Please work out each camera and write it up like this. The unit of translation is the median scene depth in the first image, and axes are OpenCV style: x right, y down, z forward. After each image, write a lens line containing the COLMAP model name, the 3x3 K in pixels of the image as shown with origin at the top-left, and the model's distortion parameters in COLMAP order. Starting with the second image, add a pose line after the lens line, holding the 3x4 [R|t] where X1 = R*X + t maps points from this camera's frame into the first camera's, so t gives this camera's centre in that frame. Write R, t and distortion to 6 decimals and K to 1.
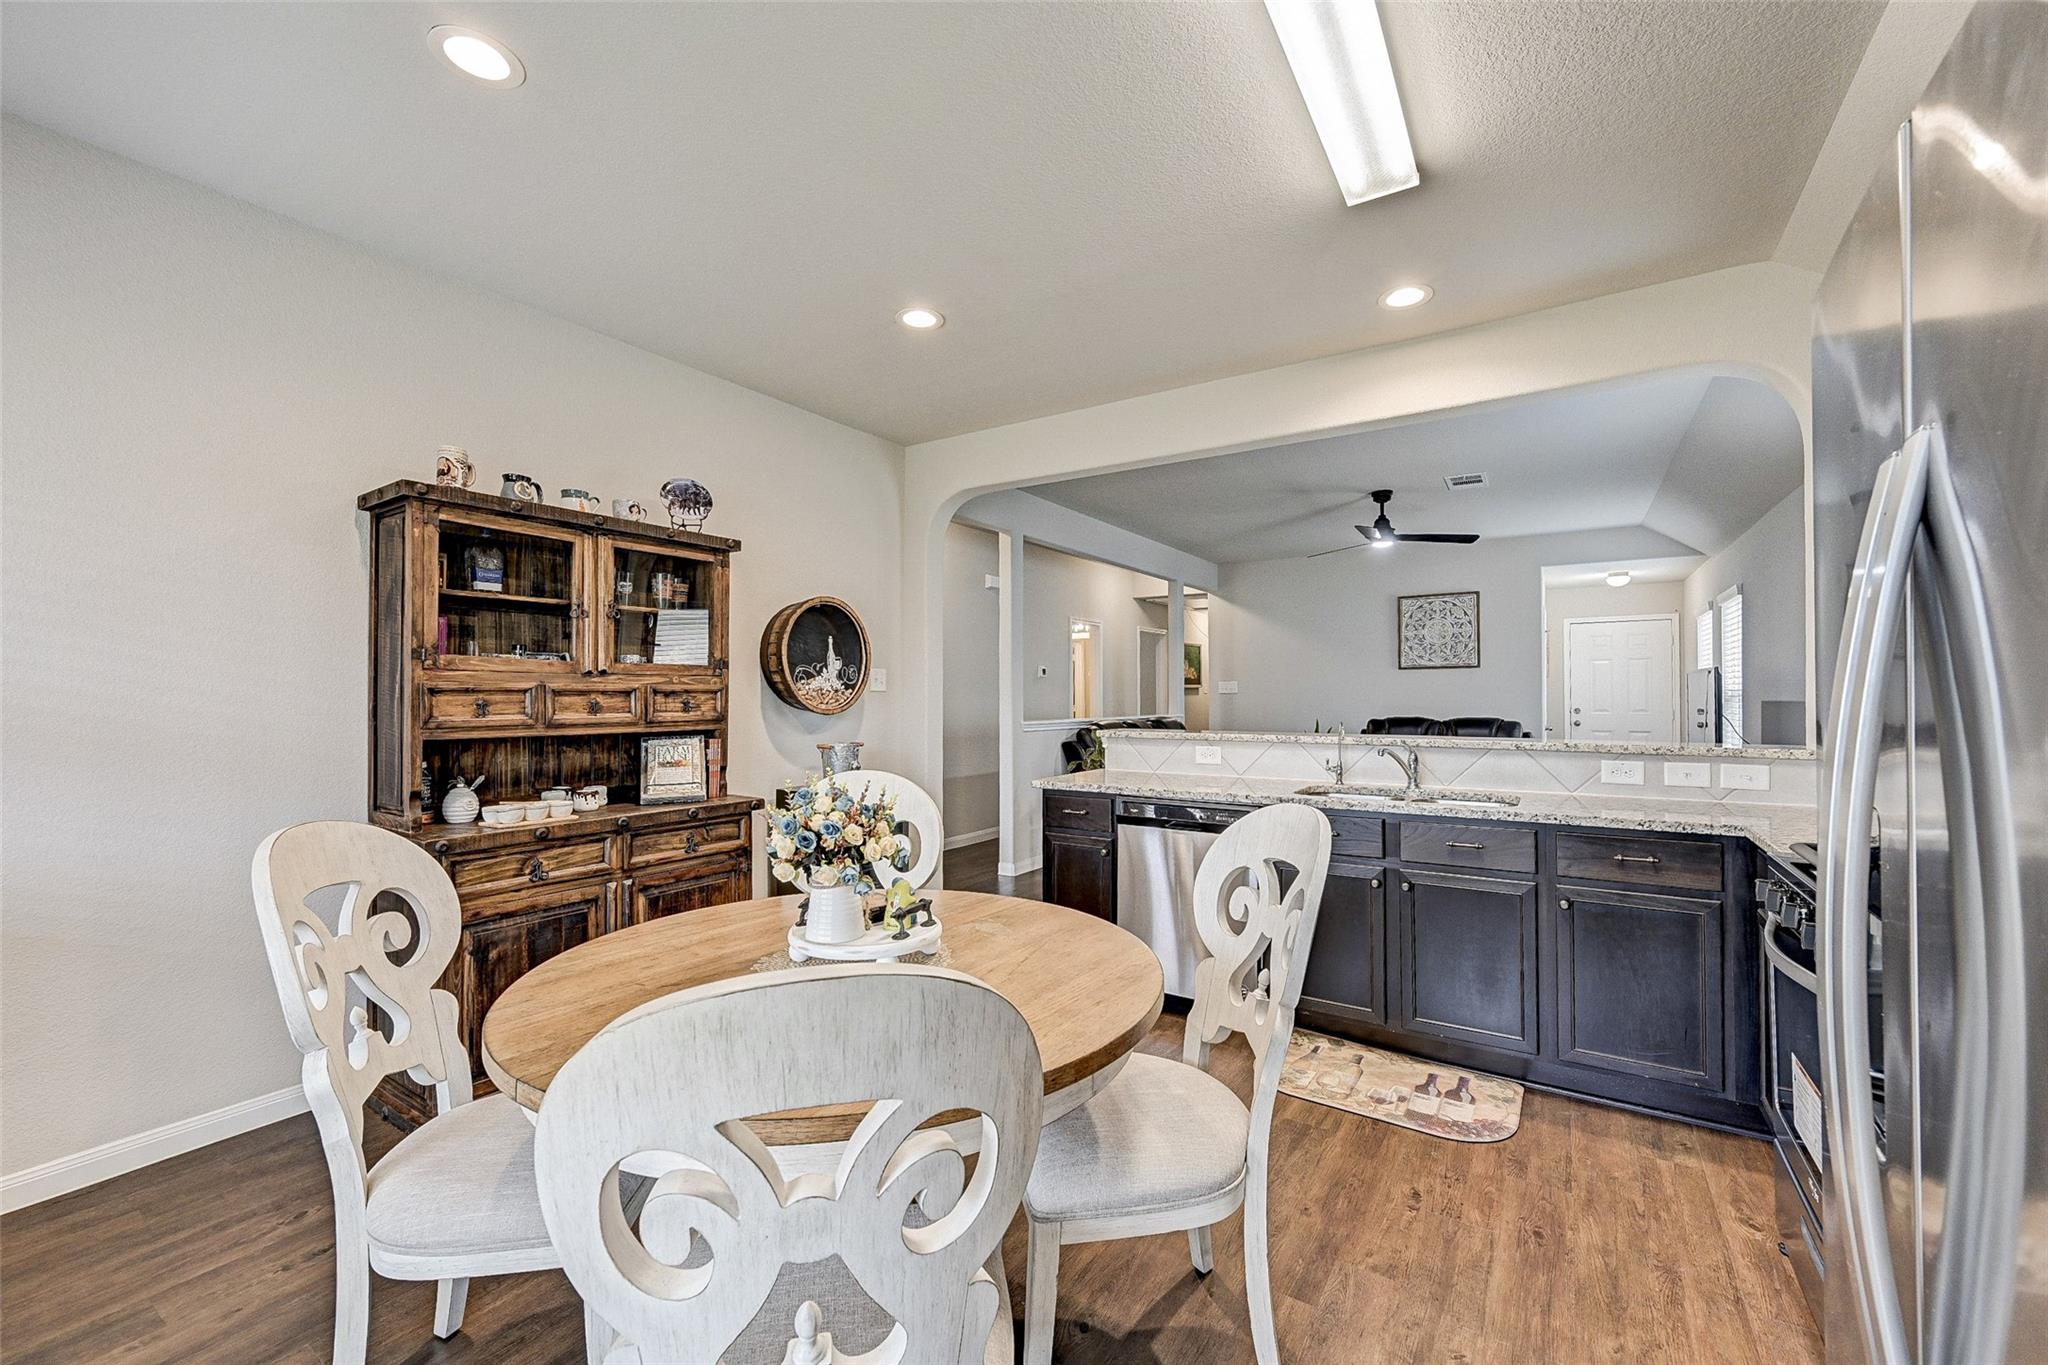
lens RADIAL K [[810.8, 0, 1057.5], [0, 810.8, 689.2], [0, 0, 1]] dist [0.000595, 0.001136]
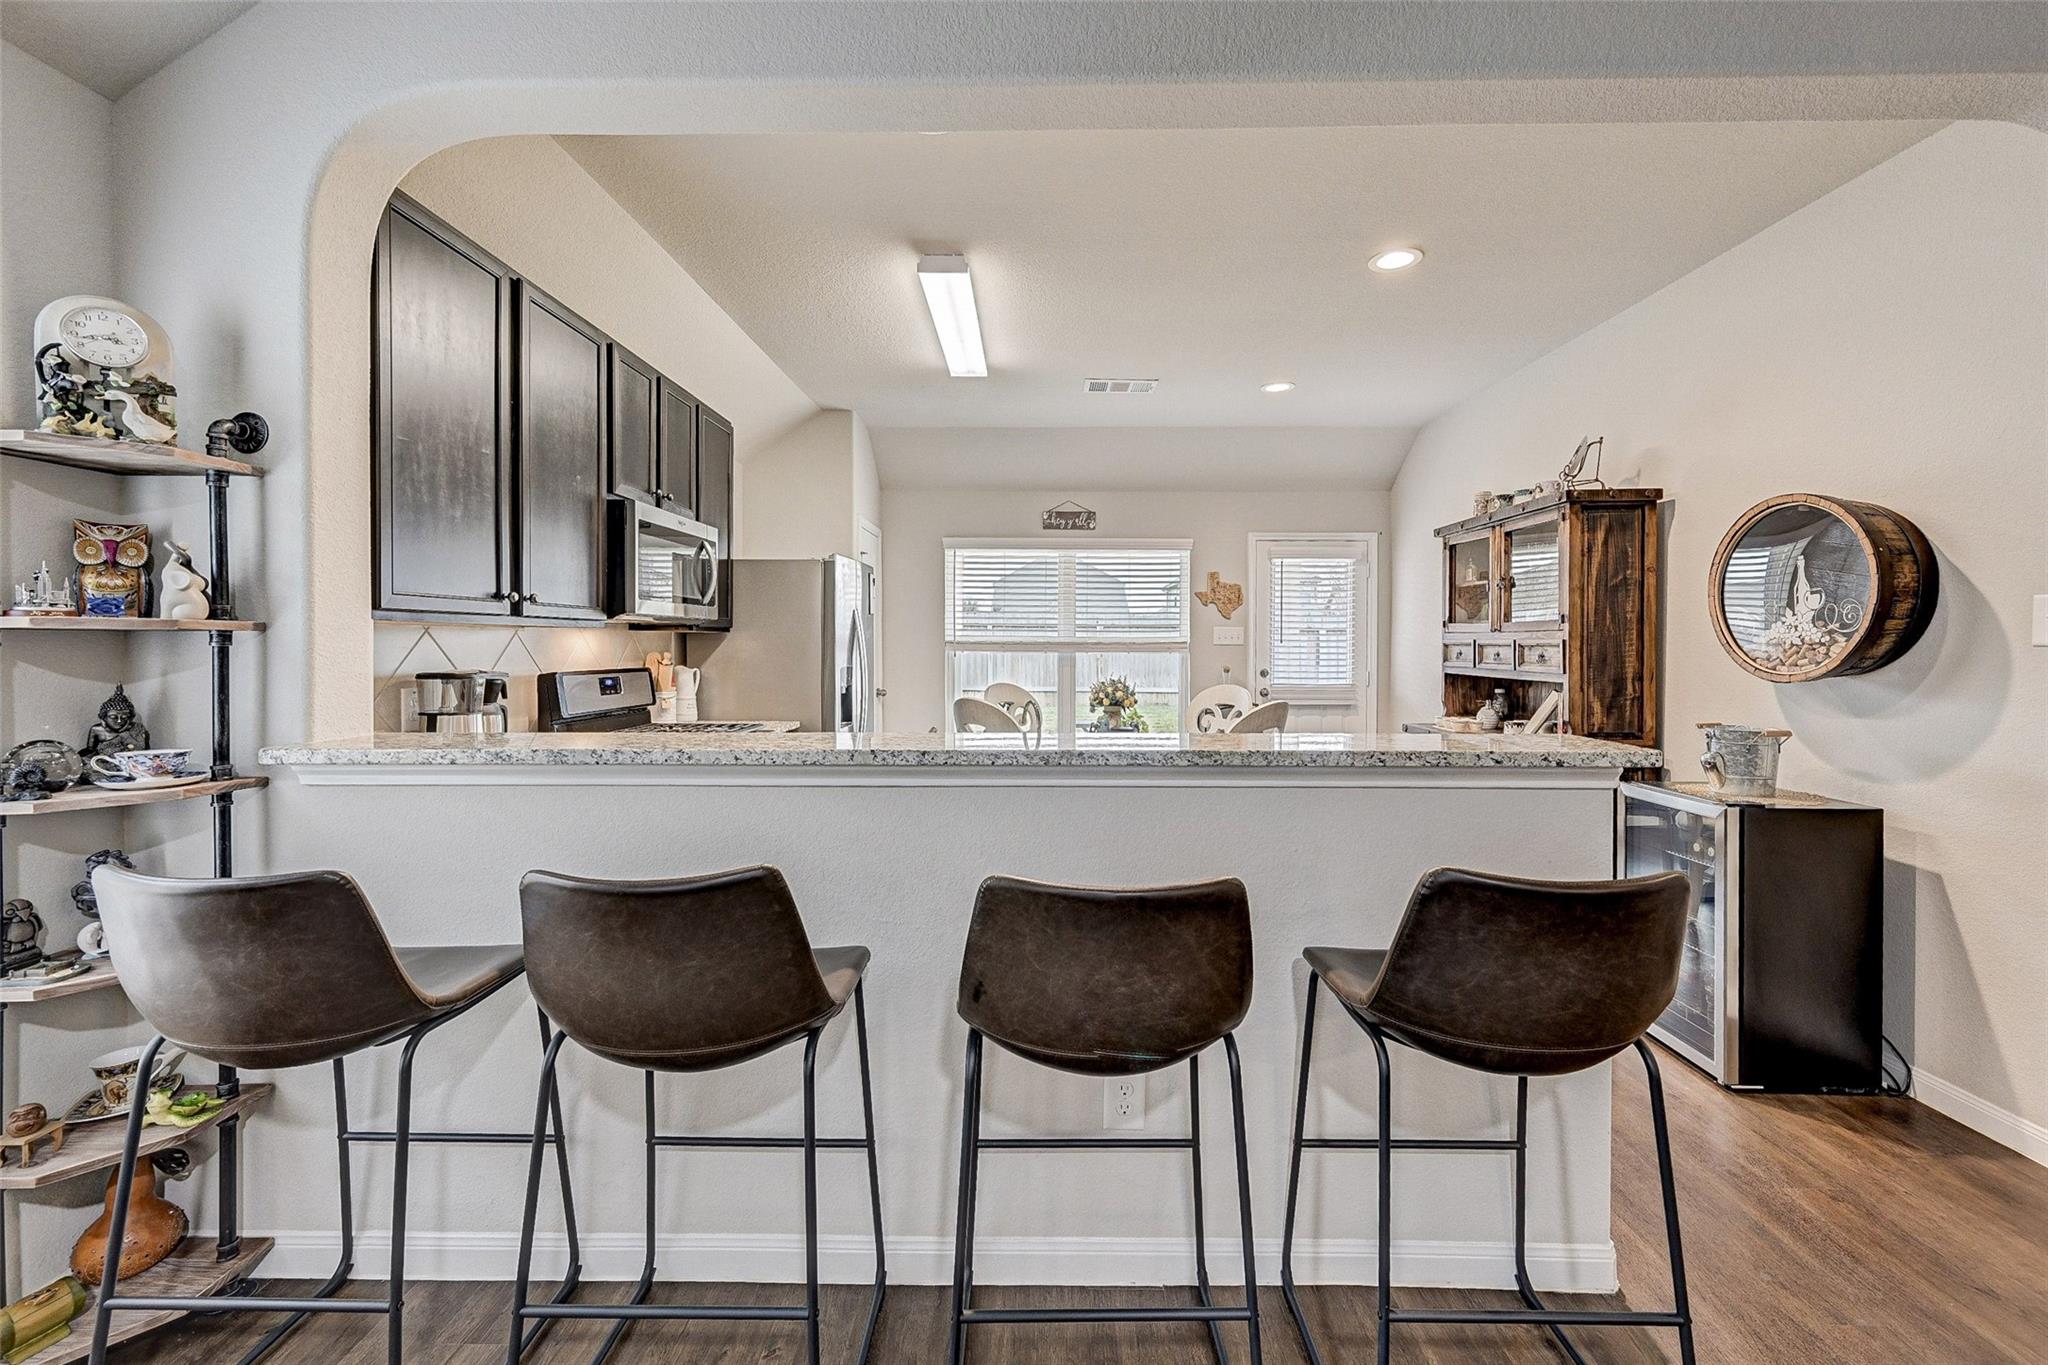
lens RADIAL K [[810.8, 0, 1040.2], [0, 810.8, 649.0], [0, 0, 1]] dist [0.000595, 0.001136]
pose [[-0.861713, -0.001252, -0.507395, 0.661155], [-0.003047, 0.999992, 0.002708, 0.006731], [0.507388, 0.003879, -0.861709, 1.575674]]
